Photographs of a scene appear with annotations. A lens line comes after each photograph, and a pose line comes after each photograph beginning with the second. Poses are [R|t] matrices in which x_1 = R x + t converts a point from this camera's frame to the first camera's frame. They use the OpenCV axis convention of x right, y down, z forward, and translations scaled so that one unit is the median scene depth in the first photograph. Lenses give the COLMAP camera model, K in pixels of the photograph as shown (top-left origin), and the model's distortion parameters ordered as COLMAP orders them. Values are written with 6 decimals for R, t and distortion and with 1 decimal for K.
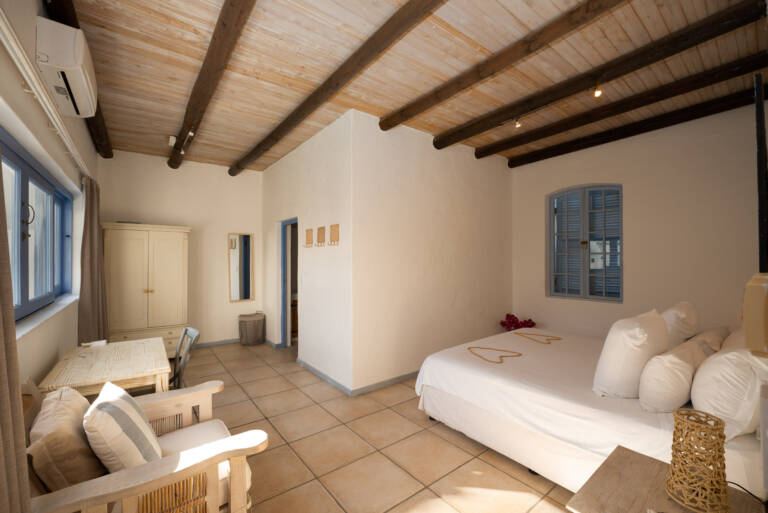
lens RADIAL K [[316.7, 0, 384.5], [0, 316.7, 257.3], [0, 0, 1]] dist [-0.002765, 0.001791]
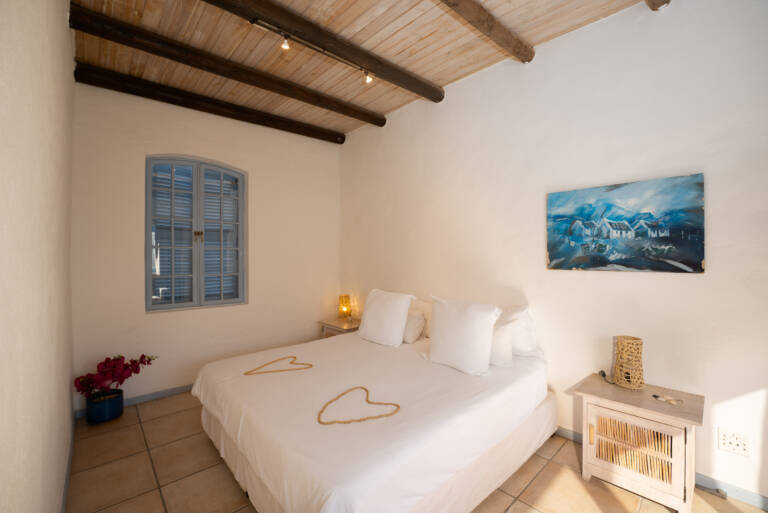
lens RADIAL K [[316.7, 0, 381.3], [0, 316.7, 258.3], [0, 0, 1]] dist [-0.002765, 0.001791]
pose [[-0.054939, -0.007021, 0.998465, -0.170890], [-0.001790, 0.999974, 0.006933, 0.007466], [-0.998488, -0.001406, -0.054951, 0.610802]]
